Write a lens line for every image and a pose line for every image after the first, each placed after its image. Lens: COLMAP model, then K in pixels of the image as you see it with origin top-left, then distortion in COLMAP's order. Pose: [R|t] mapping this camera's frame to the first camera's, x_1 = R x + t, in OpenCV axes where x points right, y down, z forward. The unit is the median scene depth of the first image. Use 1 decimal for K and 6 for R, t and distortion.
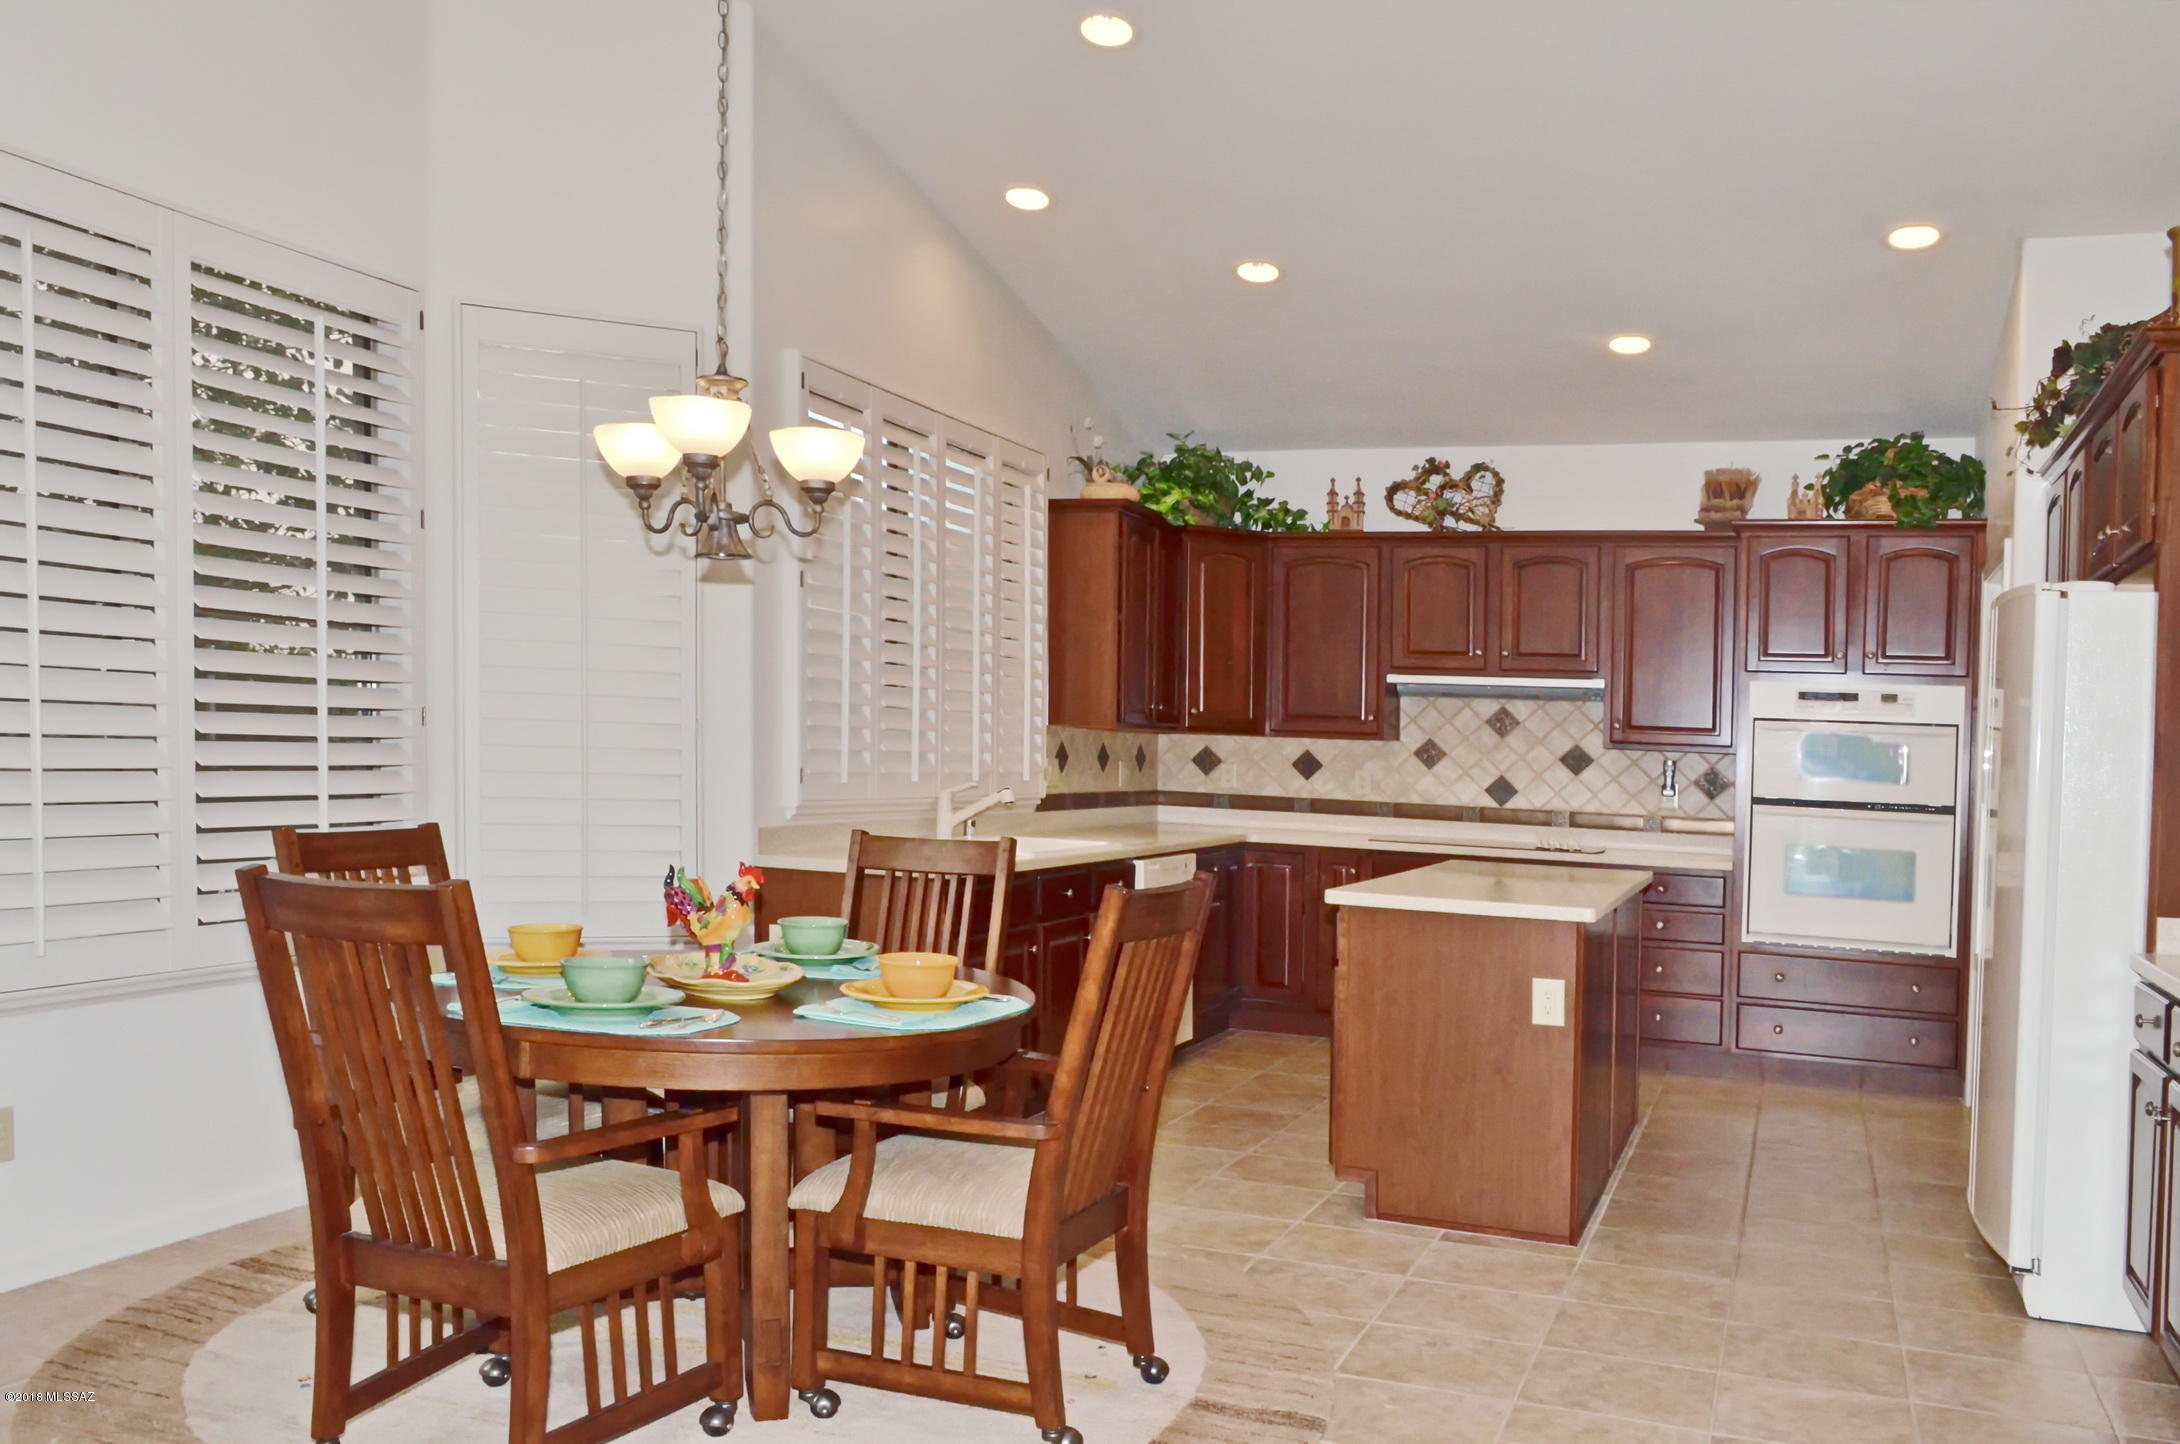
lens RADIAL K [[1782.6, 0, 1087.9], [0, 1782.6, 788.9], [0, 0, 1]] dist [0.008935, 0.000575]
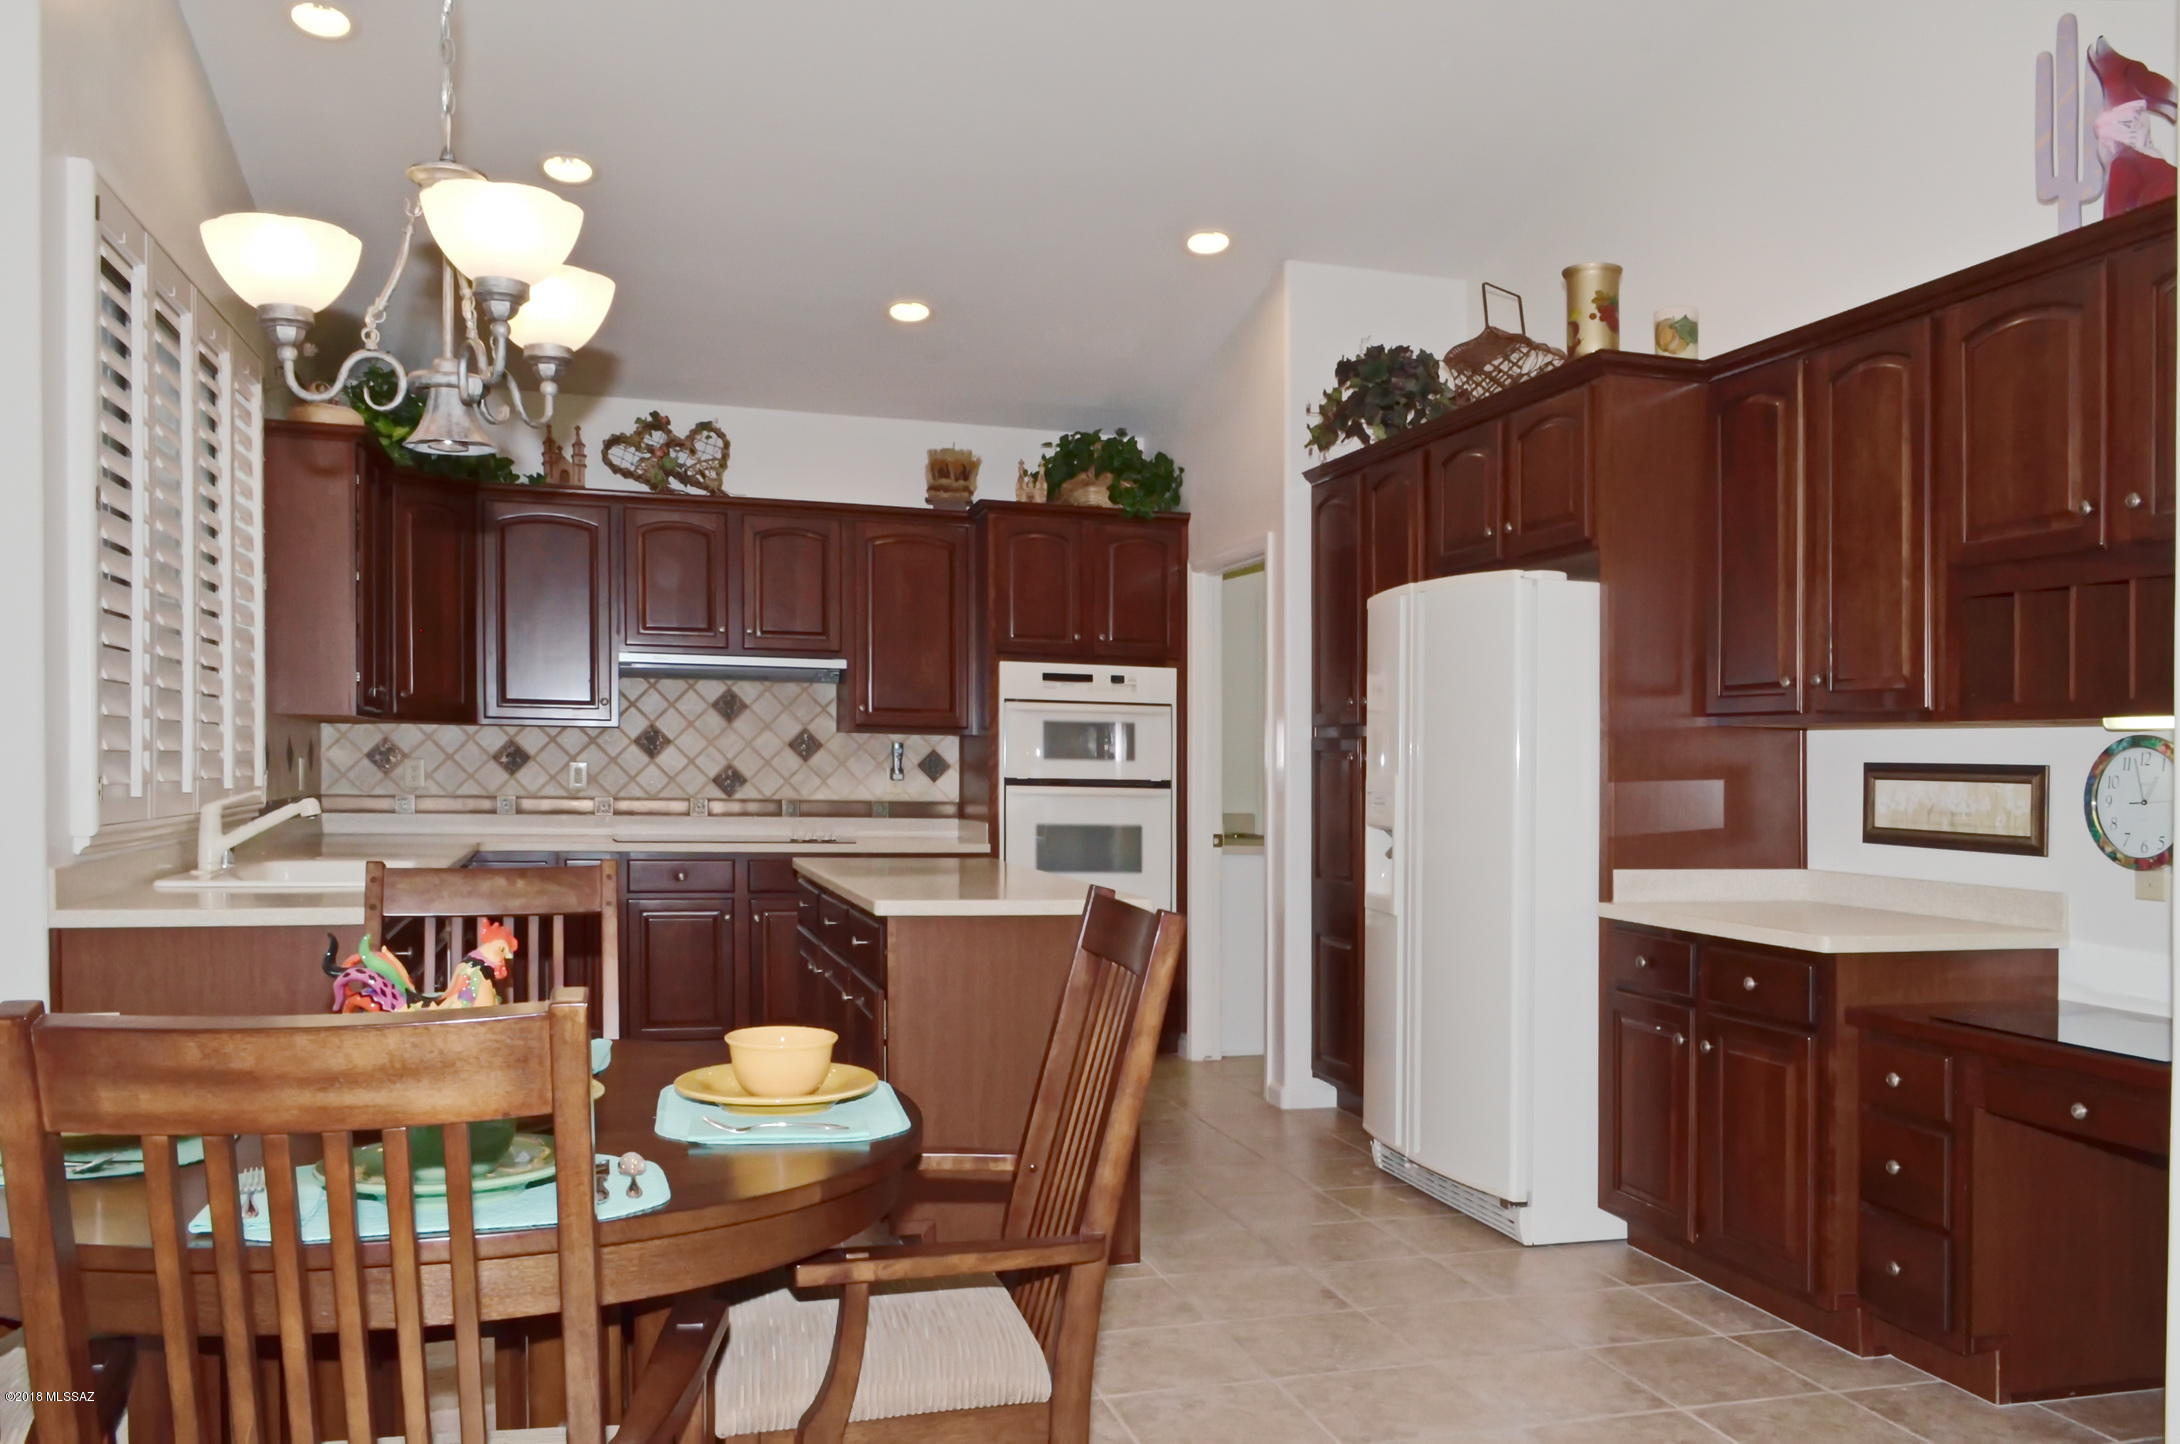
lens RADIAL K [[1804.1, 0, 1180.1], [0, 1804.1, 728.9], [0, 0, 1]] dist [-0.004566, -0.002533]
pose [[0.795603, -0.015636, 0.605616, -0.151161], [0.031718, 0.999371, -0.015866, -0.003506], [-0.604987, 0.031832, 0.795599, 0.126380]]
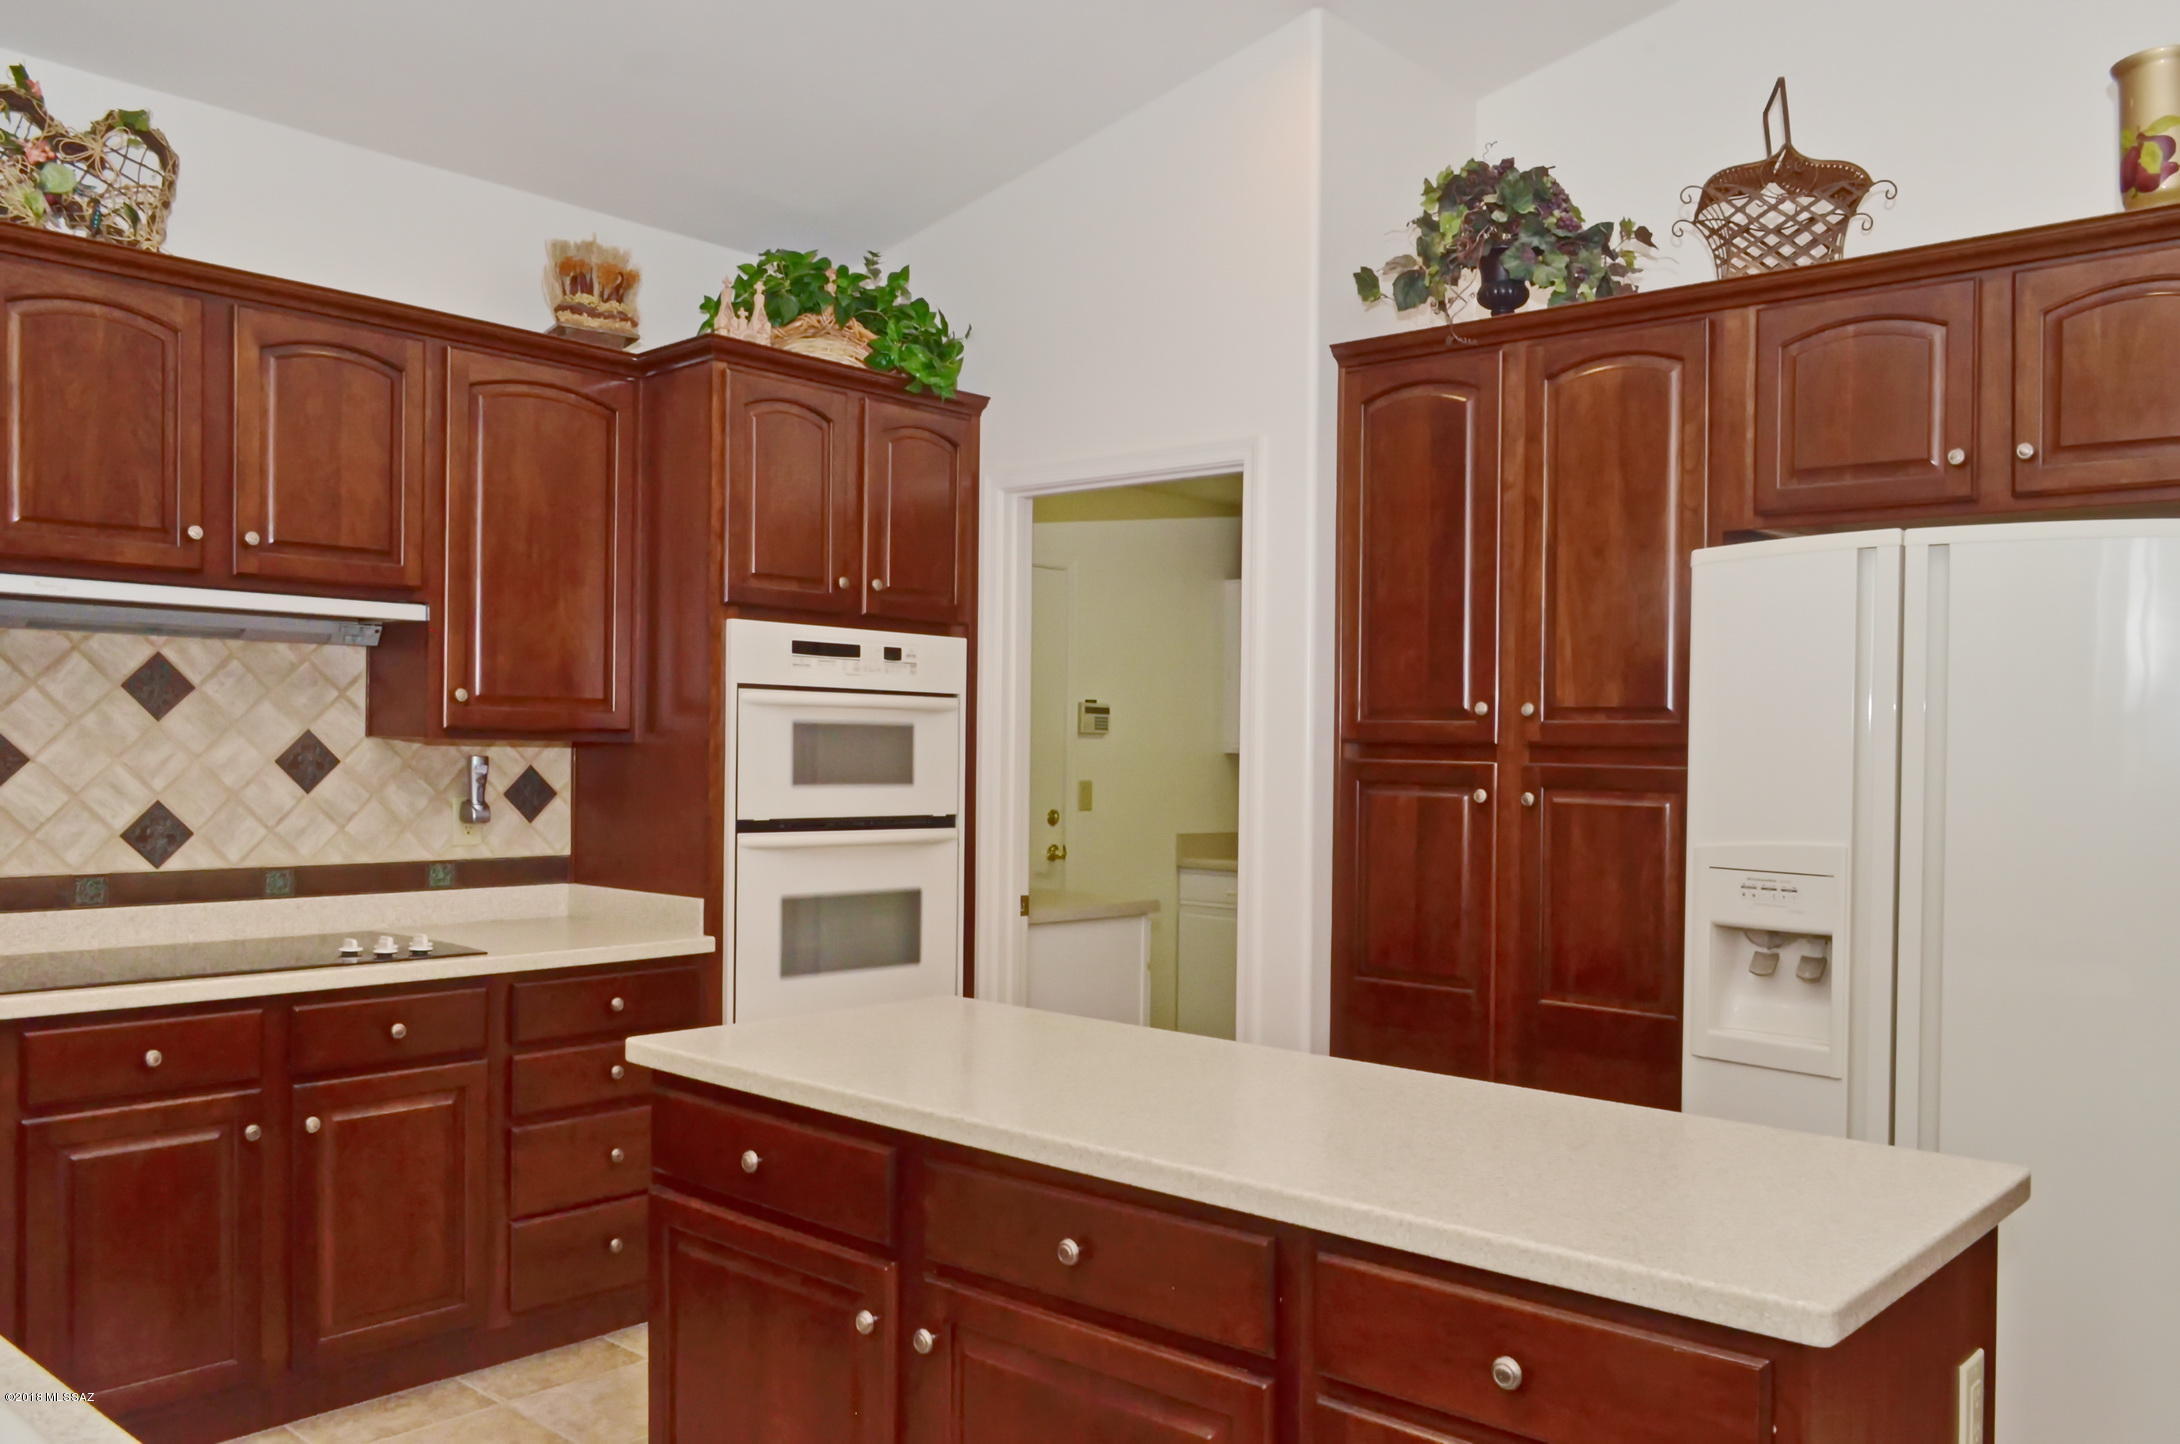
lens RADIAL K [[1856.9, 0, 1376.0], [0, 1856.9, 720.4], [0, 0, 1]] dist [-0.004569, -0.005909]
pose [[0.352781, -0.016151, 0.935566, -0.110218], [0.021409, 0.999729, 0.009185, -0.026965], [-0.935461, 0.016789, 0.353031, 0.554361]]
